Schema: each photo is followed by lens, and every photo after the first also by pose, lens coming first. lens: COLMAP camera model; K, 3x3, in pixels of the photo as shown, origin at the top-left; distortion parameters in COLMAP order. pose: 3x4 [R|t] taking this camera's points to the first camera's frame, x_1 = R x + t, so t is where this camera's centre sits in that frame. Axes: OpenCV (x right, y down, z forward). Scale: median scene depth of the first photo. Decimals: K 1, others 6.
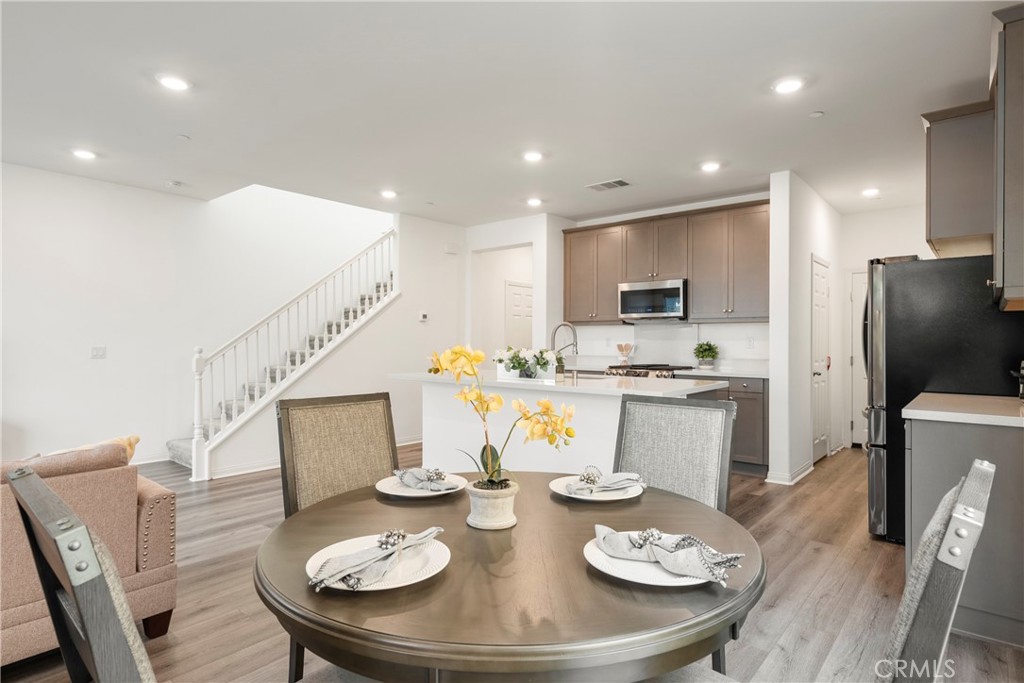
lens RADIAL K [[568.0, 0, 509.0], [0, 568.0, 339.3], [0, 0, 1]] dist [0.003653, 0.004609]
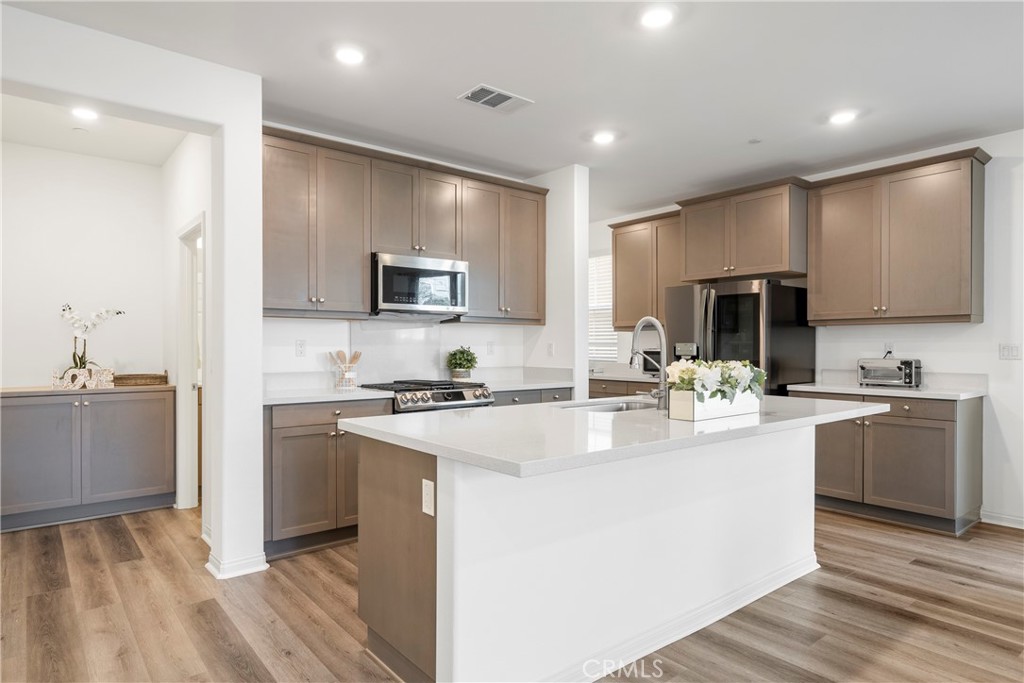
lens RADIAL K [[585.4, 0, 511.5], [0, 585.4, 347.0], [0, 0, 1]] dist [0.005328, 0.000792]
pose [[0.181099, -0.003768, 0.983458, -0.486934], [-0.003707, 0.999983, 0.004514, 0.000133], [-0.983458, -0.004463, 0.181082, 0.912247]]
